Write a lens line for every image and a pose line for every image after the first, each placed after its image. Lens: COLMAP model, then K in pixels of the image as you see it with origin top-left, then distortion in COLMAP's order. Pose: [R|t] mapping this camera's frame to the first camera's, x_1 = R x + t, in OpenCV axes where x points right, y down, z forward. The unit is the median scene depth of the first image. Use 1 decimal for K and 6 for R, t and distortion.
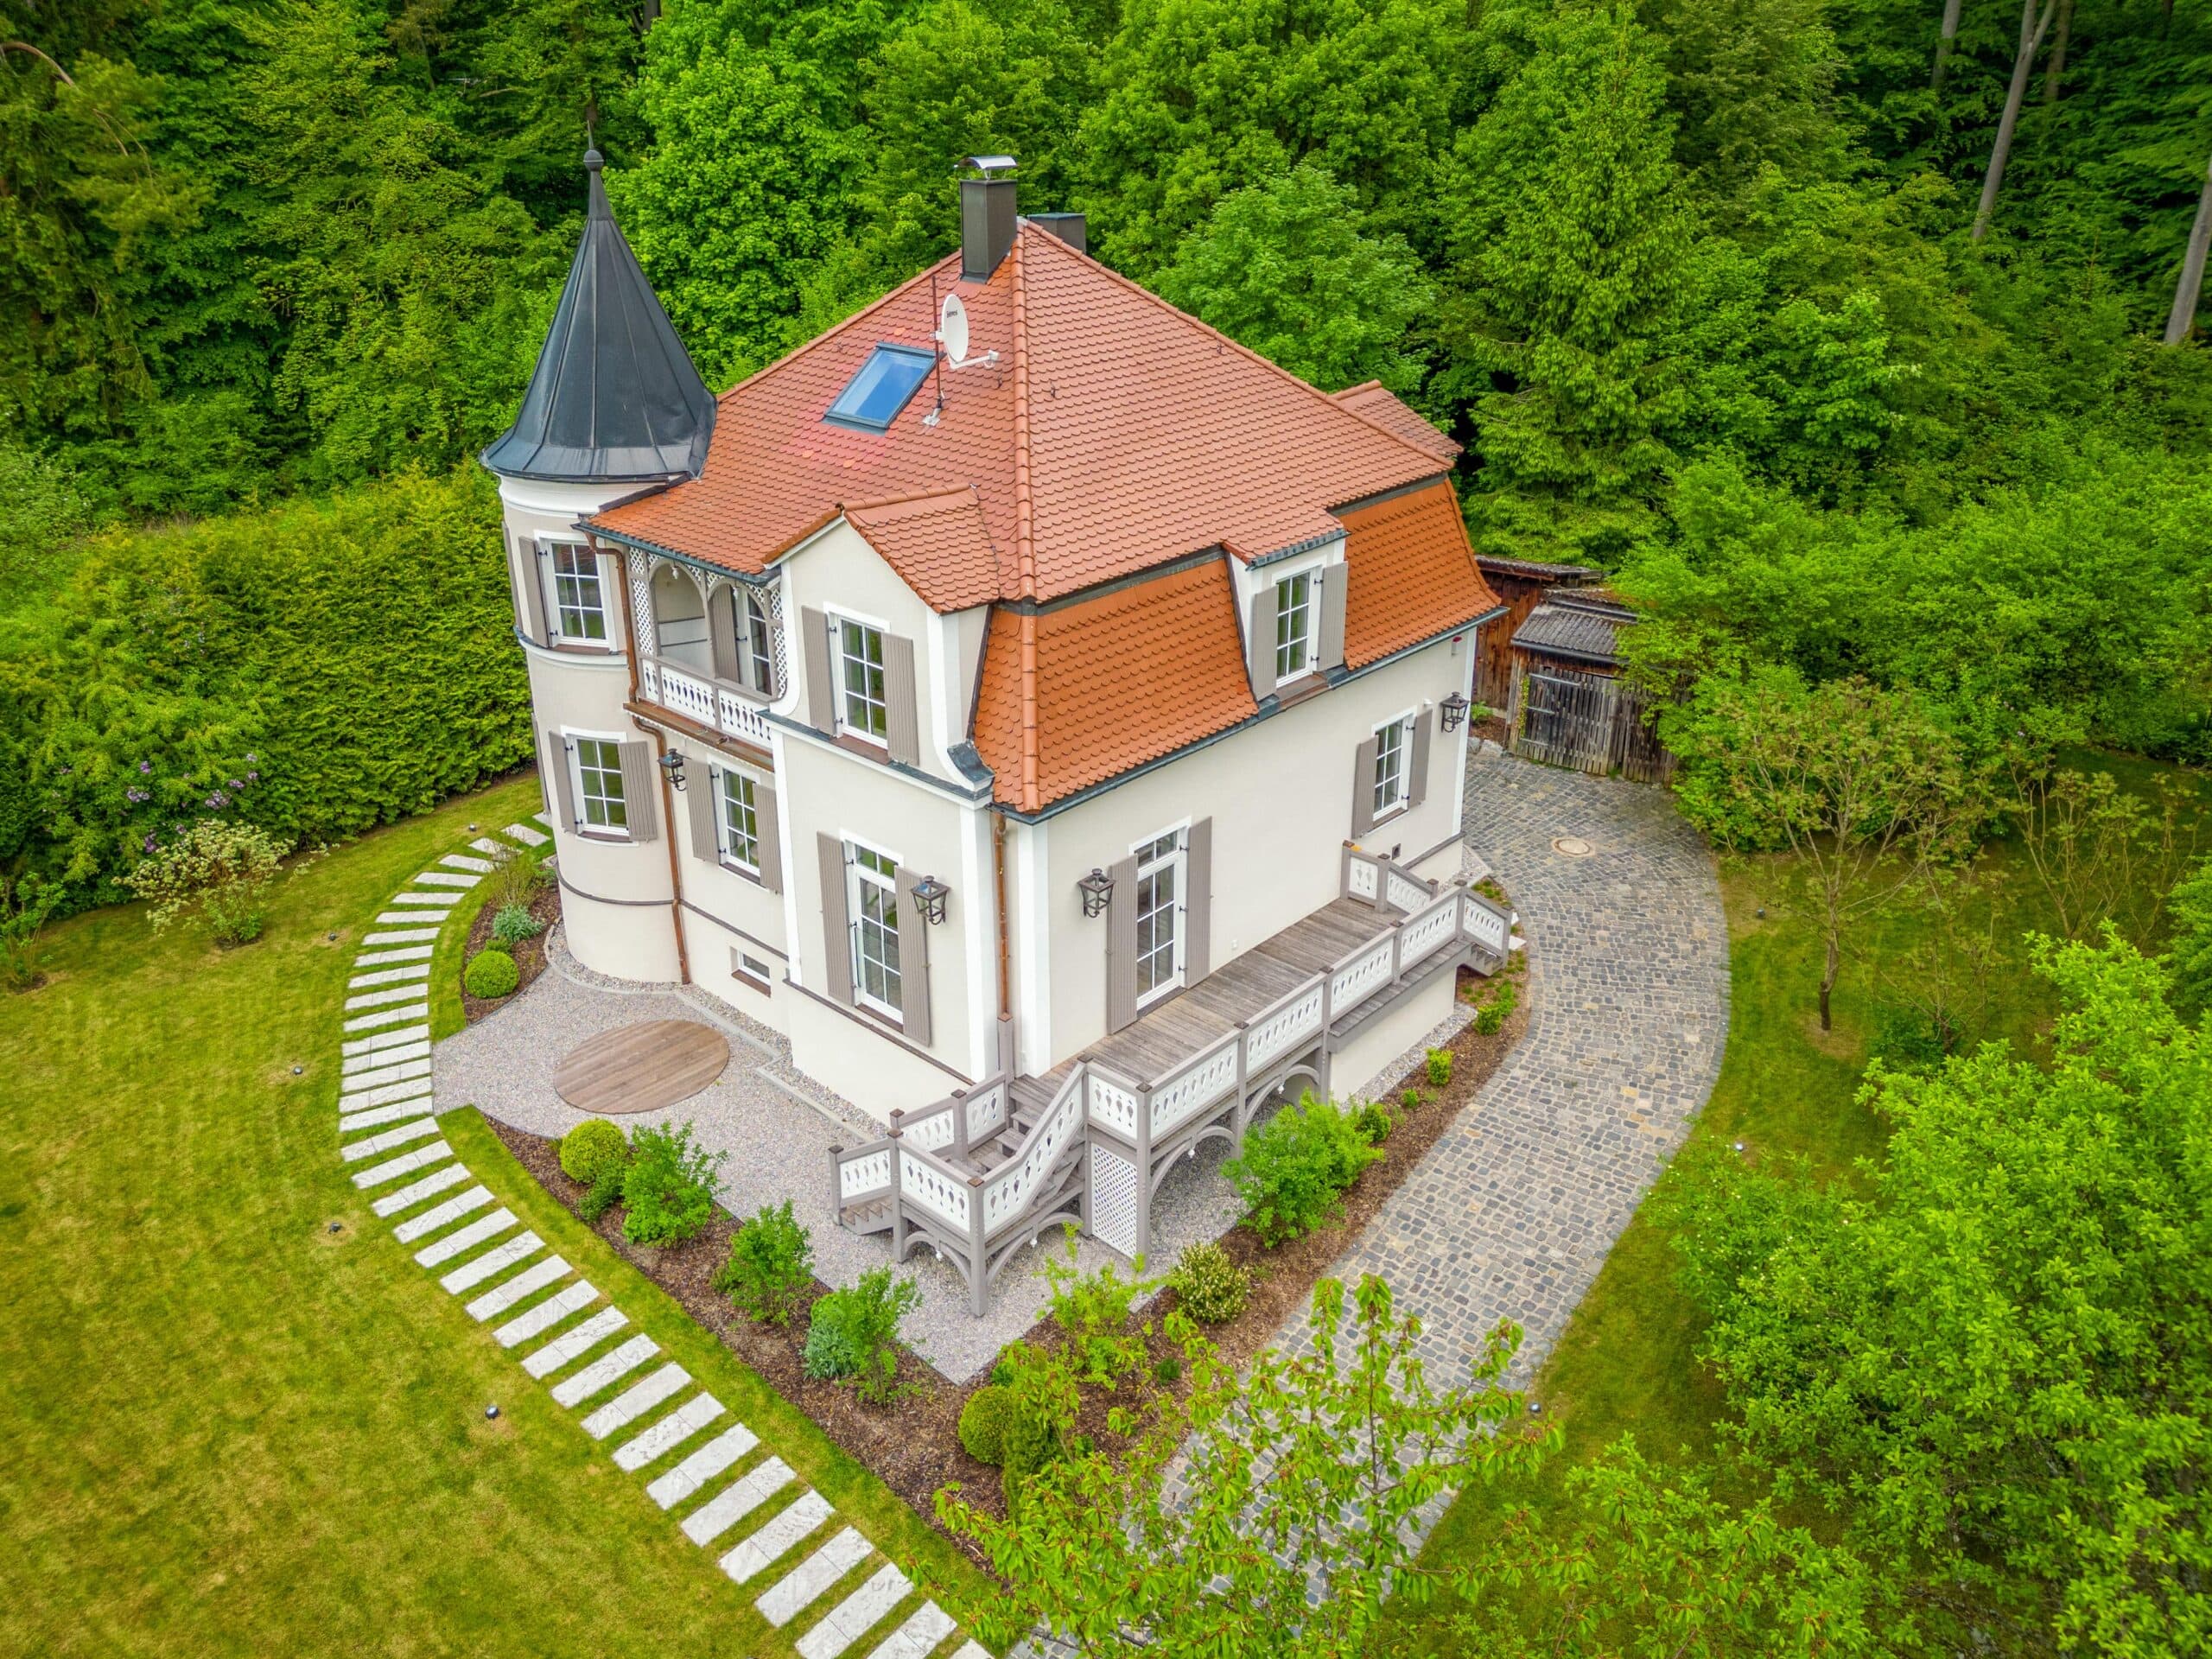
lens RADIAL K [[1607.2, 0, 1106.0], [0, 1607.2, 829.5], [0, 0, 1]] dist [0.073629, -0.060602]
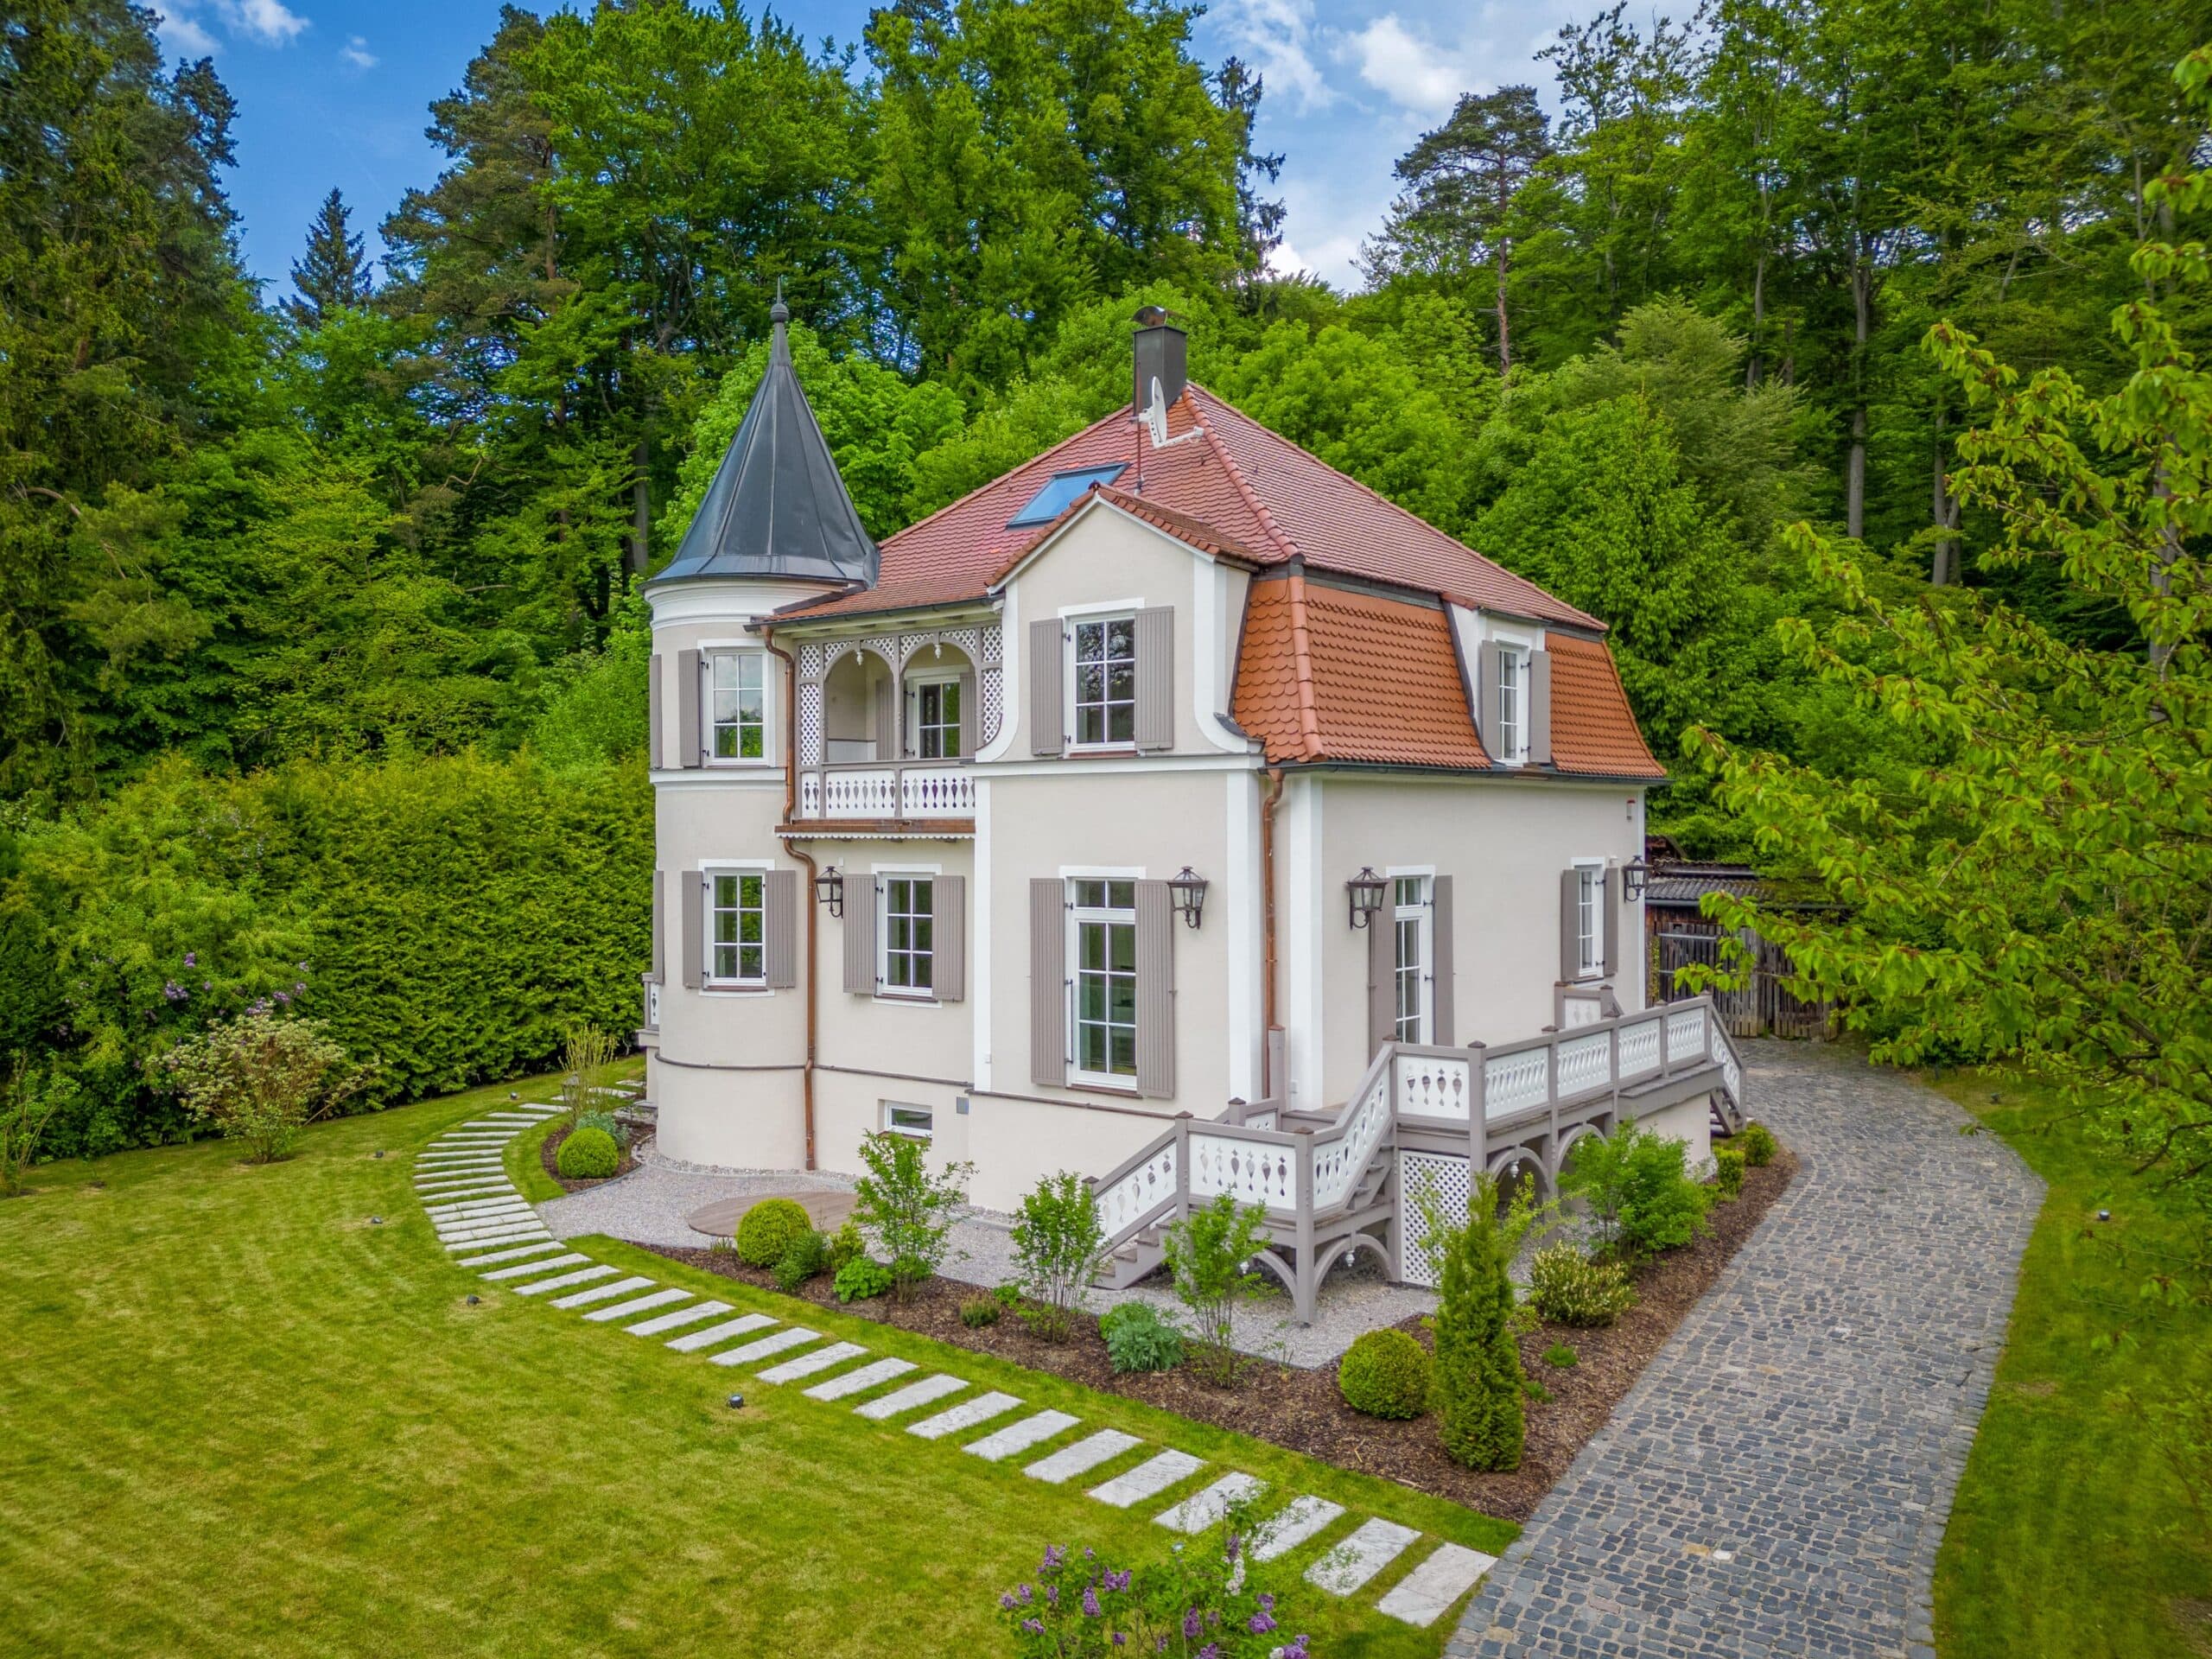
lens RADIAL K [[1713.8, 0, 1106.0], [0, 1713.8, 829.5], [0, 0, 1]] dist [0.095255, -0.073264]
pose [[0.998210, -0.010264, 0.058915, -0.164376], [0.030386, 0.935565, -0.351845, 0.267892], [-0.051507, 0.353006, 0.934202, 0.075953]]
